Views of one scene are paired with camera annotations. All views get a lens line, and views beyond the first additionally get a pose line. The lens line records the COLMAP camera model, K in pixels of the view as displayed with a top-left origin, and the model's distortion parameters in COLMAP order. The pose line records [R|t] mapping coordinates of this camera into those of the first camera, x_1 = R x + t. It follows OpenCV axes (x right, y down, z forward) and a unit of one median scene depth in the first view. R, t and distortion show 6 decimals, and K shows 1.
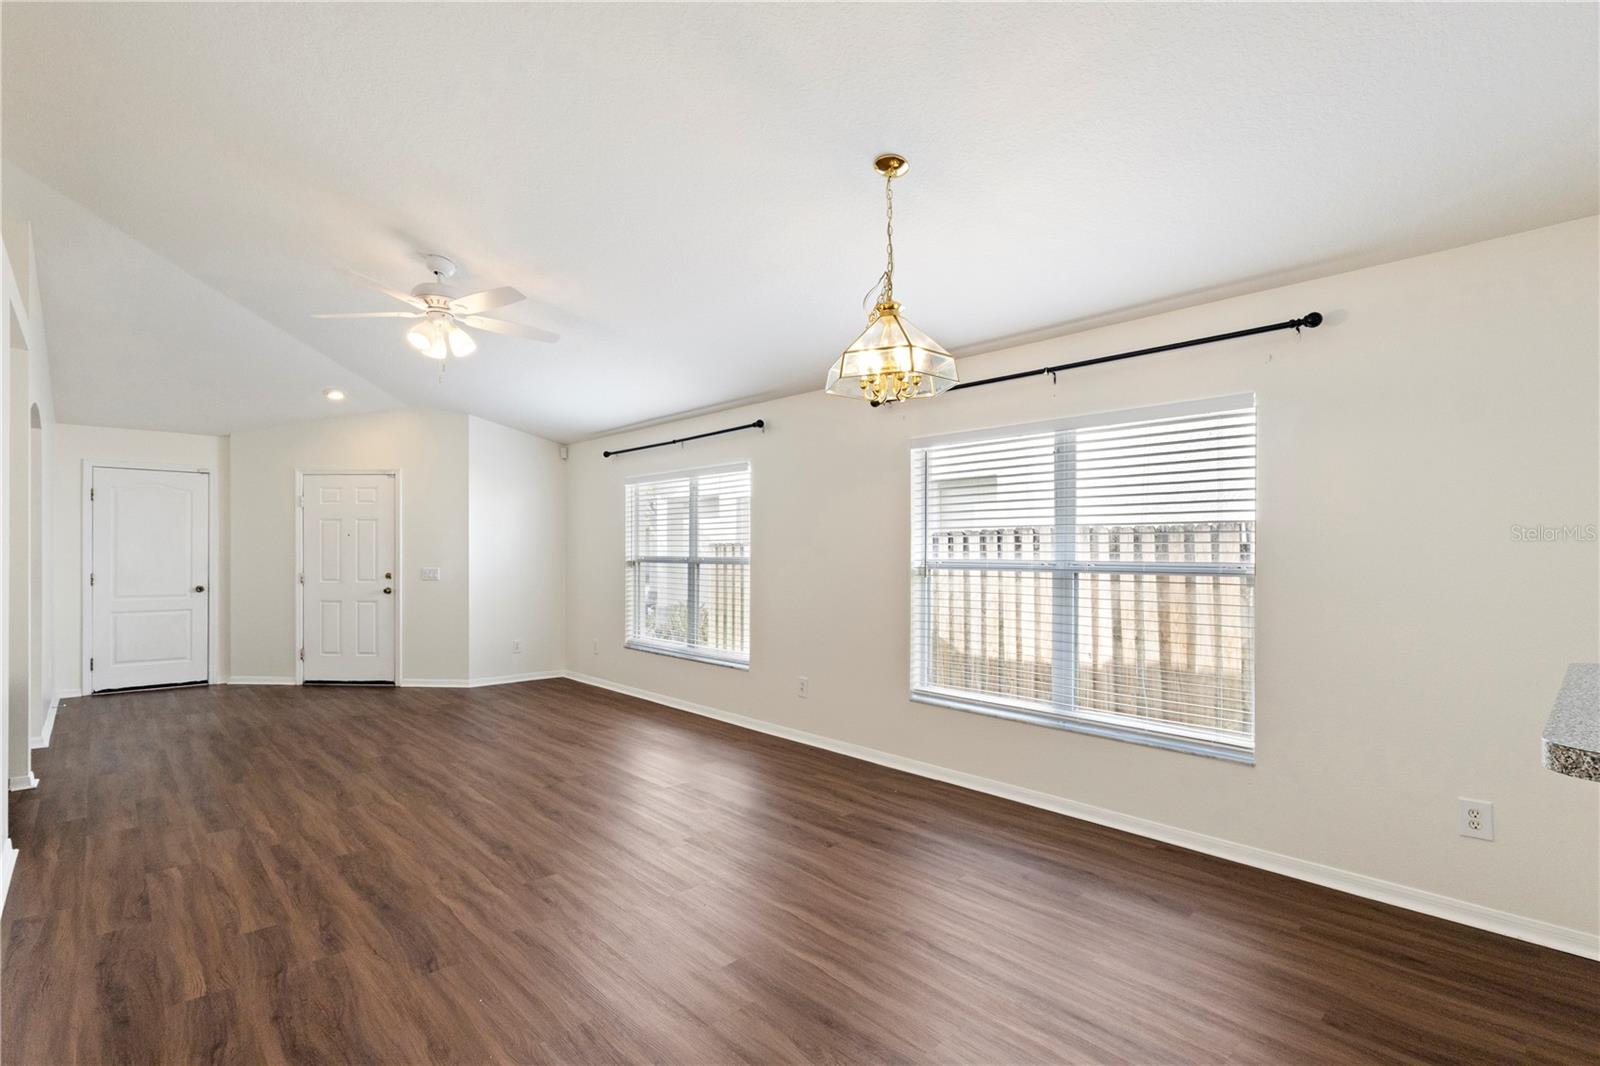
lens RADIAL K [[748.9, 0, 795.5], [0, 748.9, 540.8], [0, 0, 1]] dist [0.001119, 0.000671]
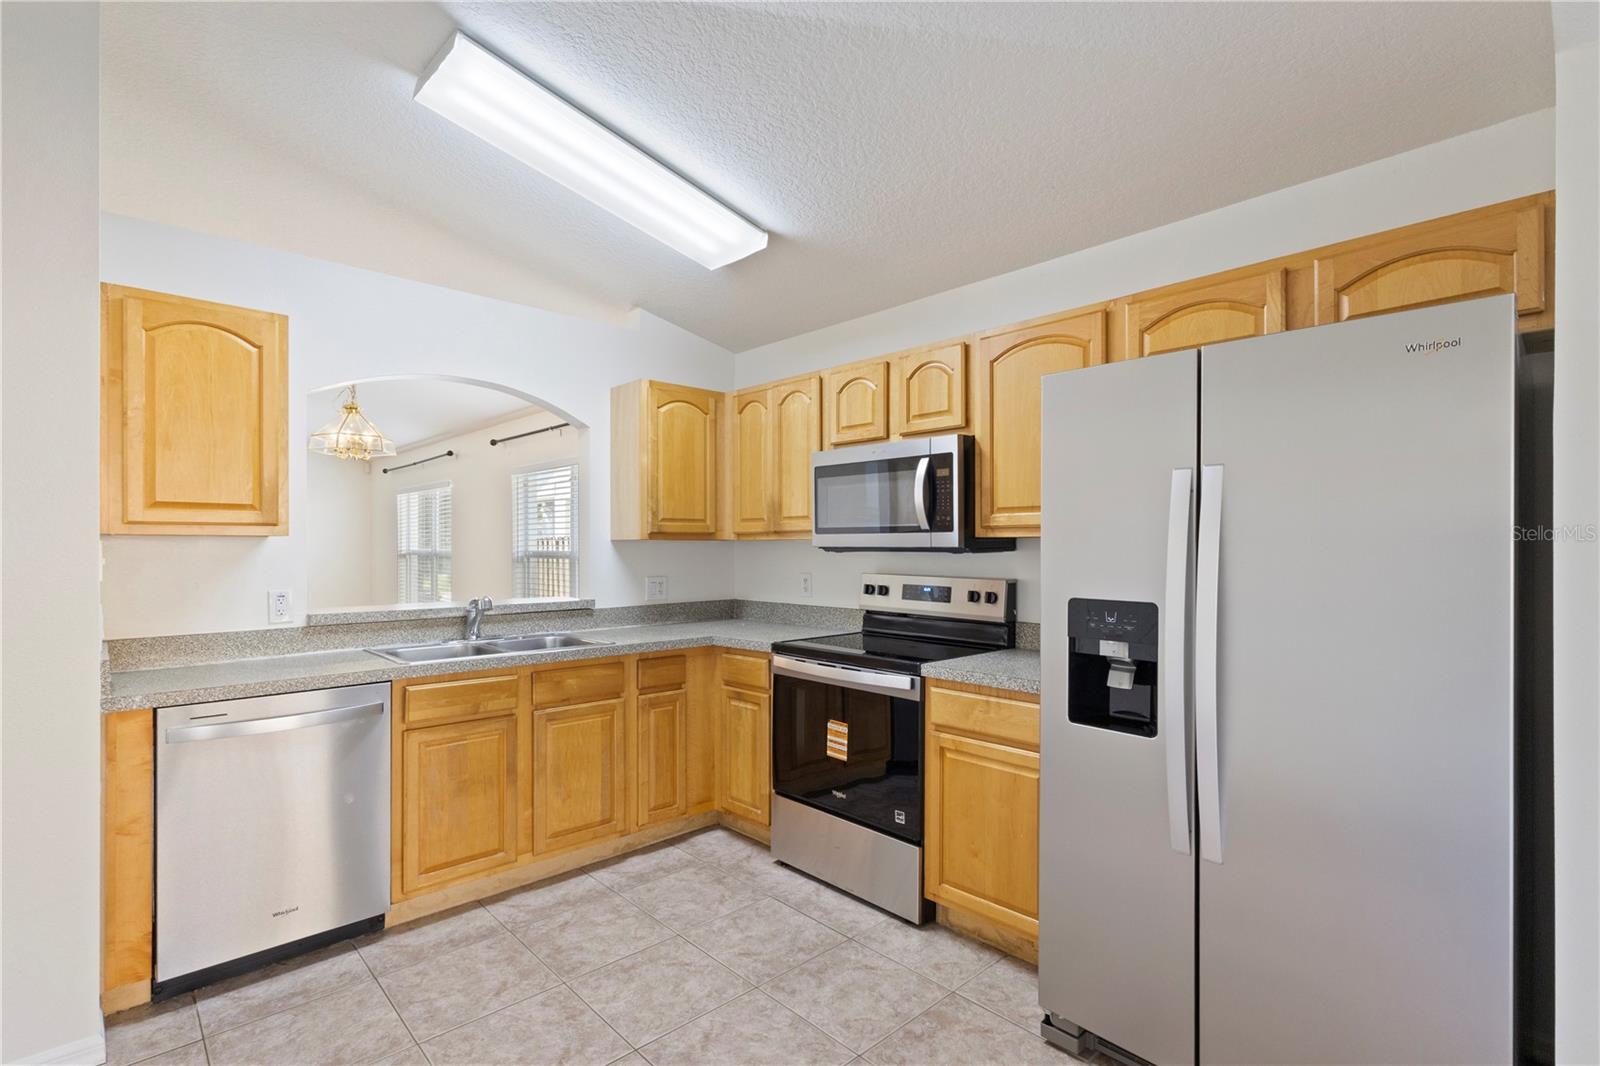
lens RADIAL K [[748.9, 0, 790.9], [0, 748.9, 542.6], [0, 0, 1]] dist [0.001119, 0.000671]
pose [[0.999916, -0.004970, 0.011969, 0.581068], [0.004859, 0.999945, 0.009253, -0.001411], [-0.012014, -0.009194, 0.999886, -0.402684]]
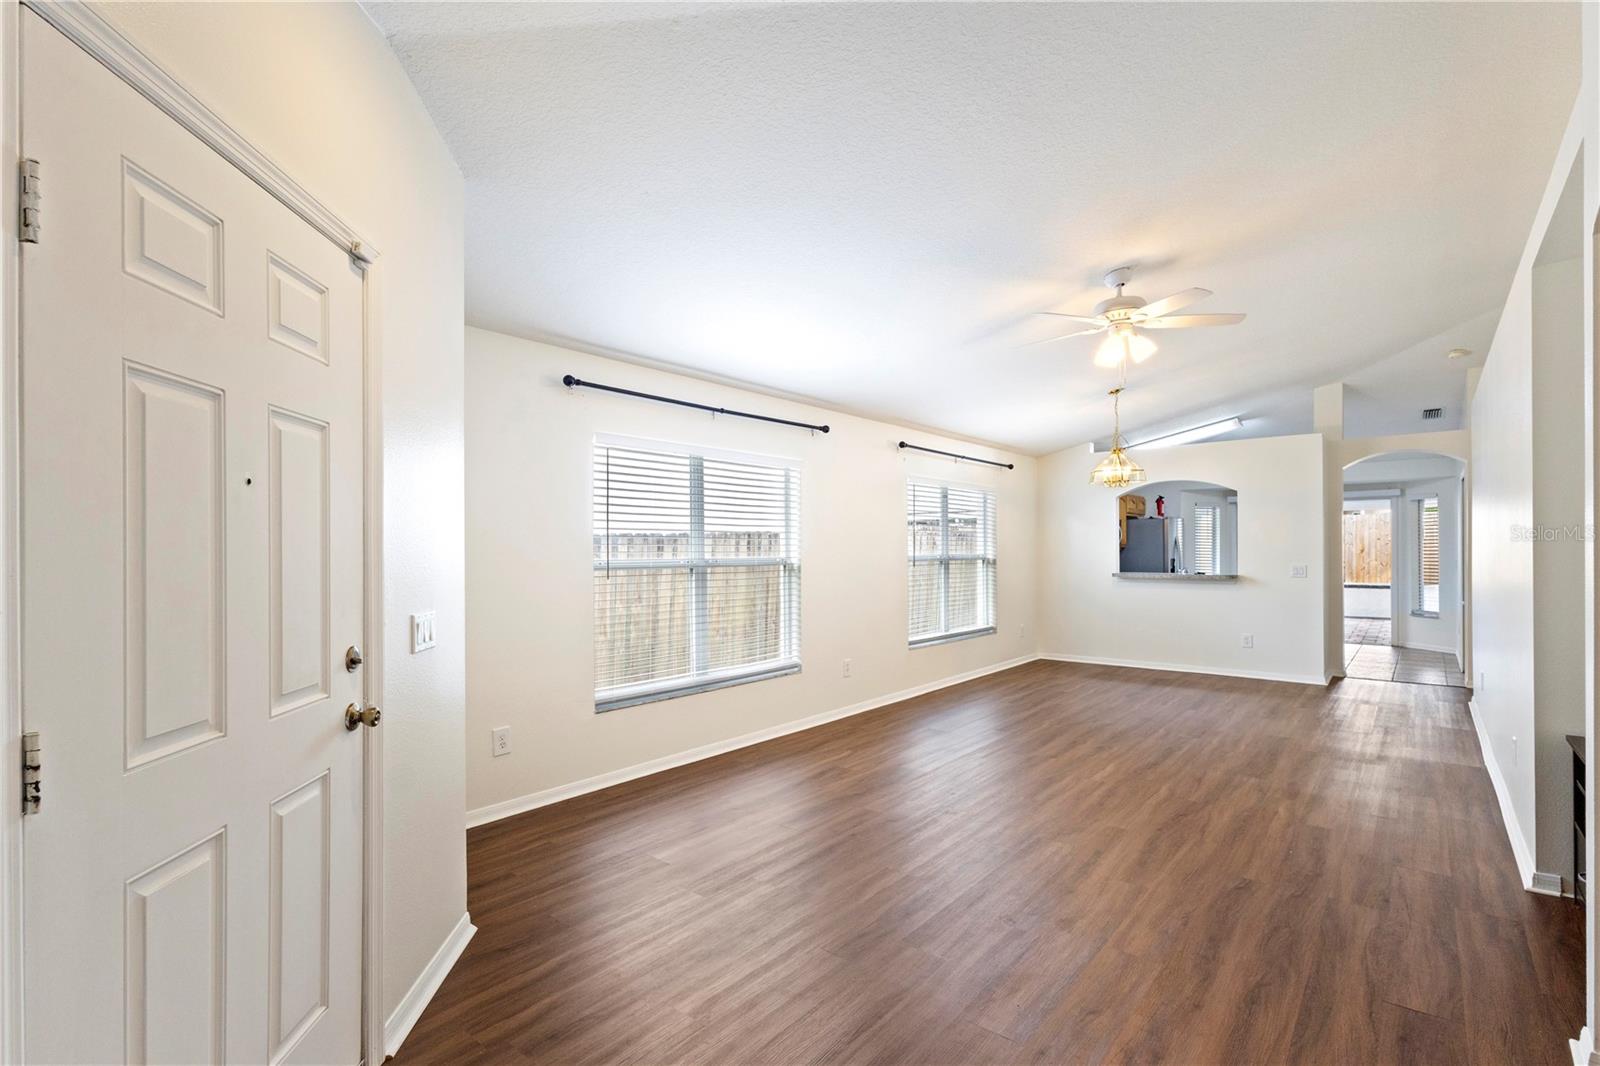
lens RADIAL K [[748.9, 0, 798.2], [0, 748.9, 546.4], [0, 0, 1]] dist [0.001119, 0.000671]
pose [[-0.129720, 0.003874, 0.991543, -1.118495], [-0.006488, 0.999968, -0.004756, 0.012869], [-0.991529, -0.007050, -0.129691, 1.219813]]
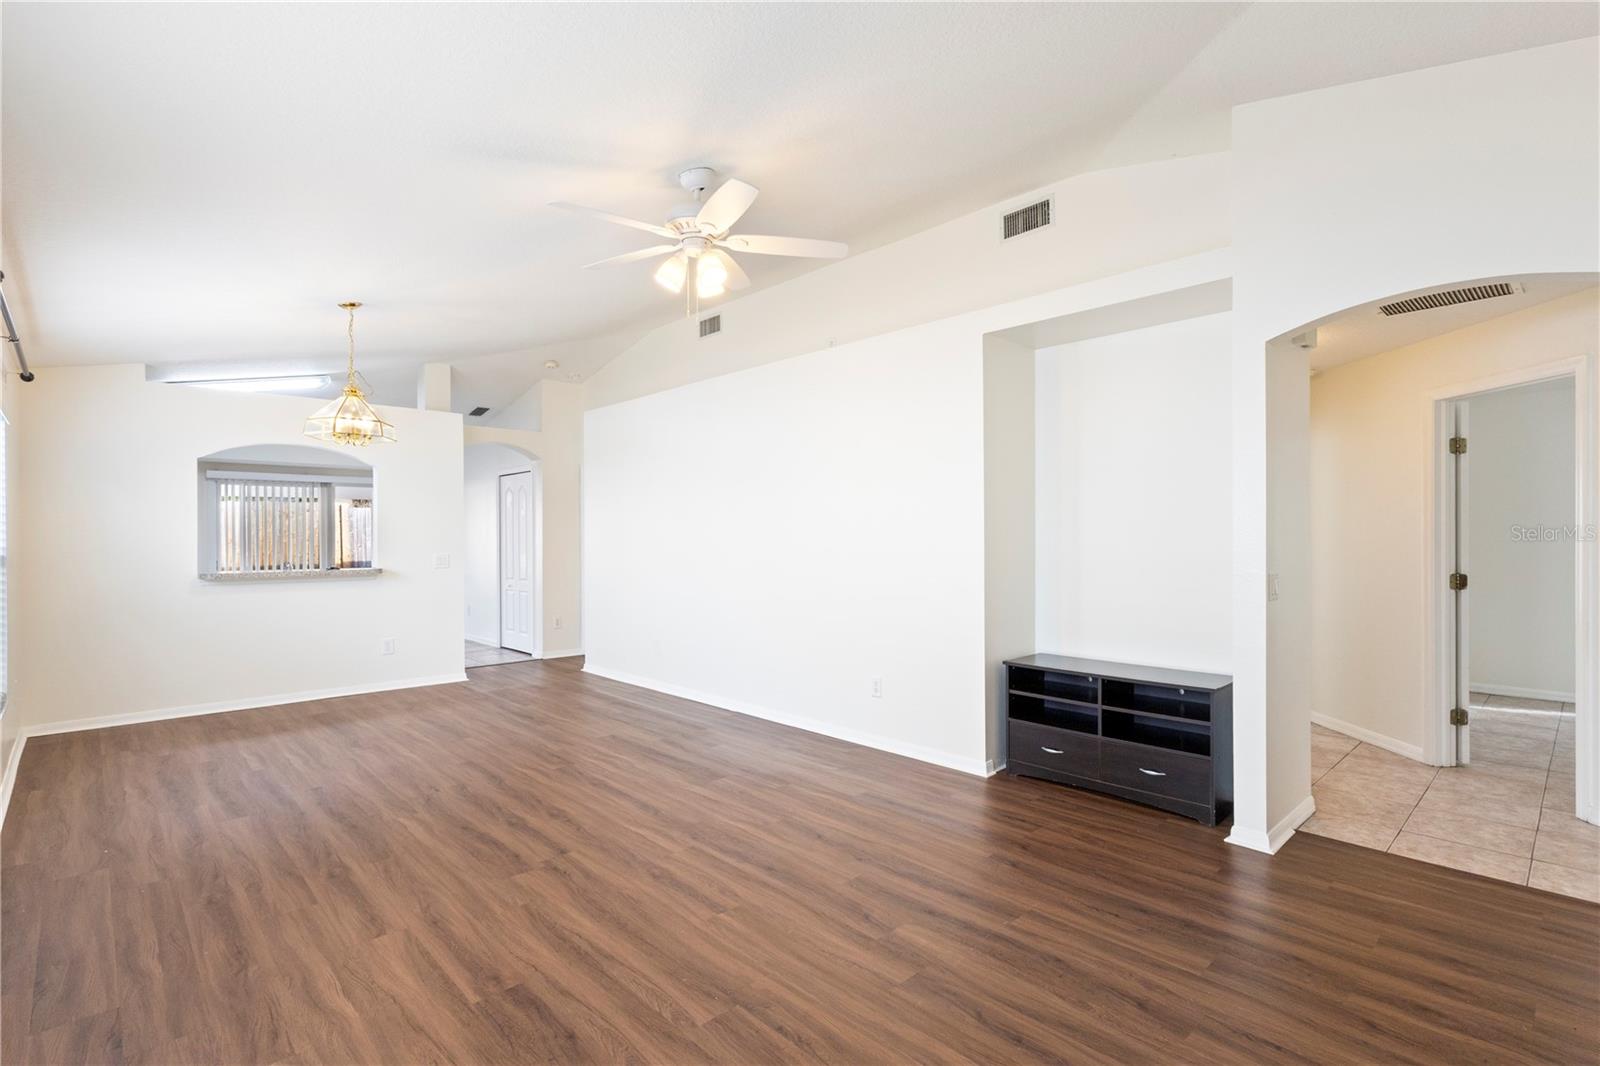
lens RADIAL K [[748.9, 0, 794.9], [0, 748.9, 537.9], [0, 0, 1]] dist [0.001119, 0.000671]
pose [[-0.999961, -0.000915, -0.008736, -0.439478], [-0.000831, 0.999954, -0.009580, 0.017829], [0.008744, -0.009572, -0.999916, 1.391997]]
